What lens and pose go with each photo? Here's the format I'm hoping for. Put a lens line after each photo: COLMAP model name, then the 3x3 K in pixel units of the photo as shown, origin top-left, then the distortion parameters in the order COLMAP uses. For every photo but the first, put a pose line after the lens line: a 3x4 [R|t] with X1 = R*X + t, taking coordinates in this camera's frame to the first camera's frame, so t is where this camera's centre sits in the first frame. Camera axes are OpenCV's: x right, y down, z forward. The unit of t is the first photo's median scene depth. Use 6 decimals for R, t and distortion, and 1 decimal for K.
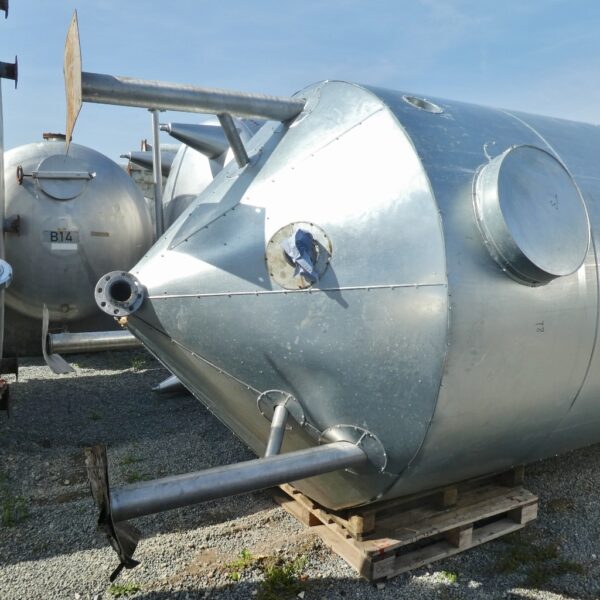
lens RADIAL K [[536.8, 0, 300.0], [0, 536.8, 300.0], [0, 0, 1]] dist [-0.035732, -0.016457]
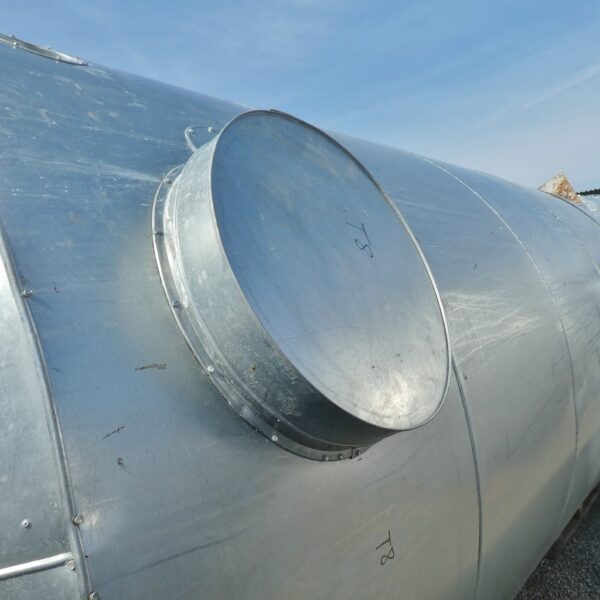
lens RADIAL K [[536.8, 0, 300.0], [0, 536.8, 300.0], [0, 0, 1]] dist [-0.035732, -0.016457]
pose [[0.914650, -0.110232, 0.388927, 0.208530], [0.169245, 0.978145, -0.120786, -0.076343], [-0.367113, 0.176301, 0.913316, 0.505220]]
